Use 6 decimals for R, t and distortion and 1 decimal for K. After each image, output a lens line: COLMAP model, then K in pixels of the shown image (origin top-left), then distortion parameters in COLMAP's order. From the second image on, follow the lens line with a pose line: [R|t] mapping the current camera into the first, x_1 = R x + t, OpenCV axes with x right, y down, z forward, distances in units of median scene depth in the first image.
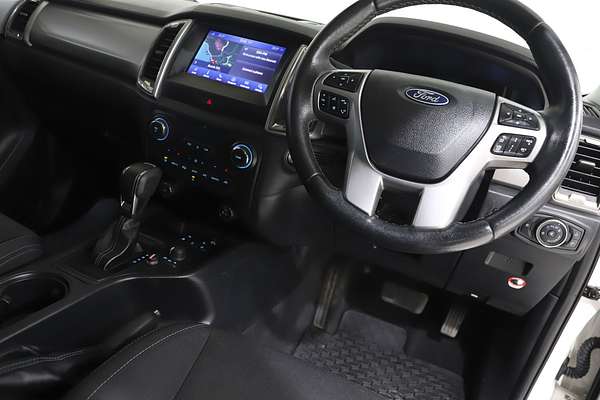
lens RADIAL K [[463.2, 0, 300.0], [0, 463.2, 200.0], [0, 0, 1]] dist [-0.082192, -0.000116]
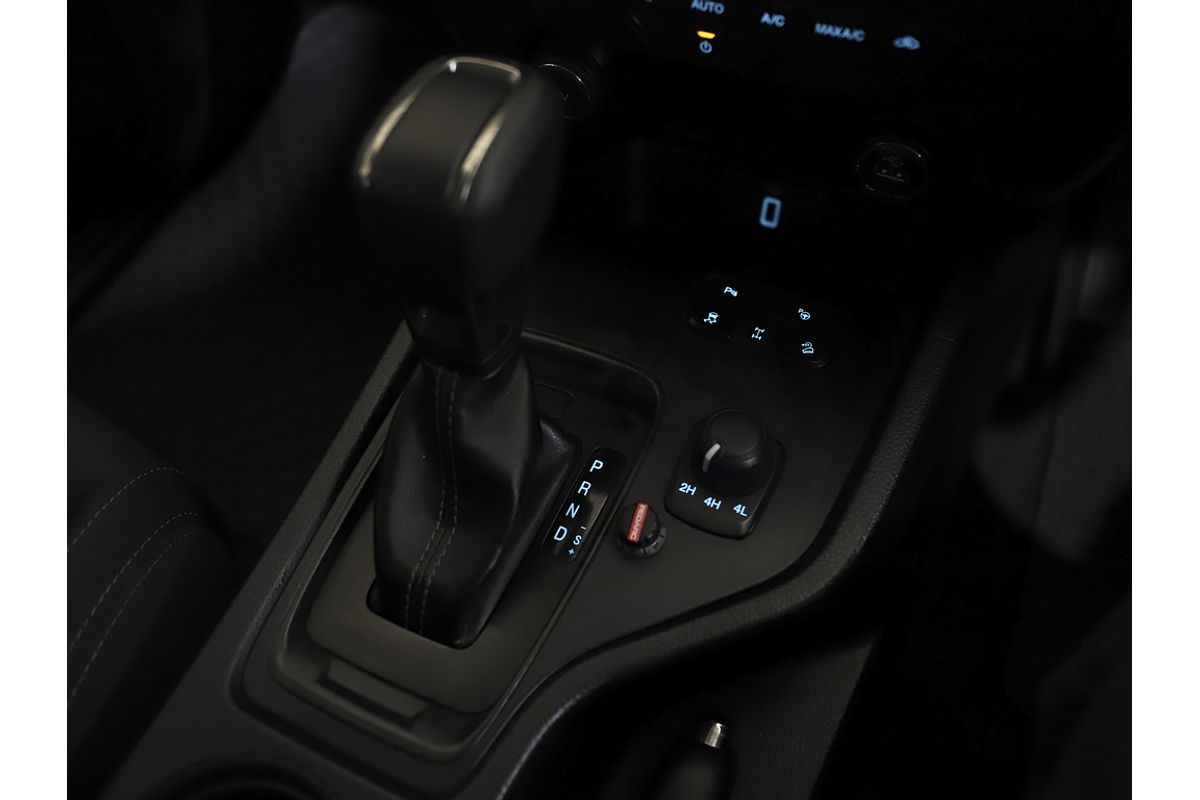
lens RADIAL K [[981.1, 0, 600.0], [0, 981.1, 400.0], [0, 0, 1]] dist [-0.002554, 0.000262]
pose [[0.962832, -0.142164, -0.229662, -0.201069], [0.247578, 0.804444, 0.539977, -0.155396], [0.107985, -0.576767, 0.809740, 0.582877]]
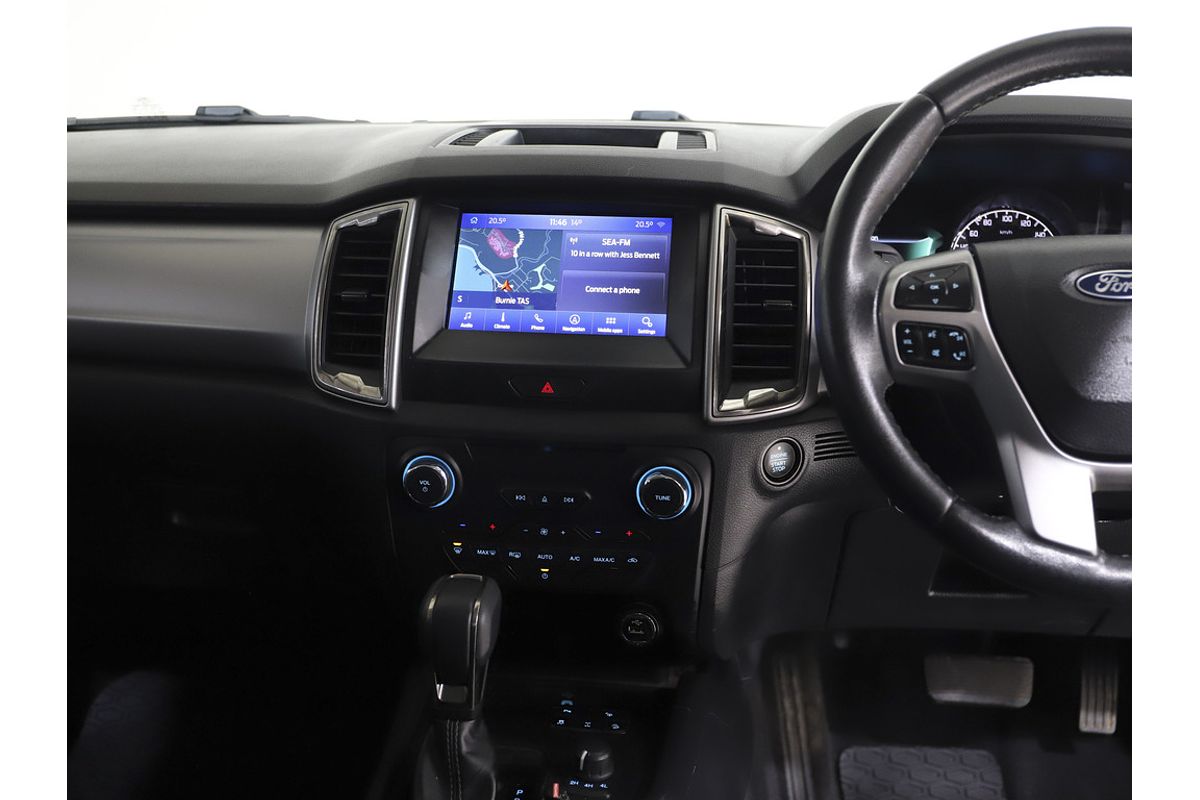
lens RADIAL K [[1252.4, 0, 600.0], [0, 1252.4, 400.0], [0, 0, 1]] dist [0.003962, 0.008869]
pose [[0.937566, -0.272291, 0.216395, -0.384195], [0.280602, 0.959791, -0.008041, -0.172490], [-0.205505, 0.068260, 0.976273, -0.118819]]
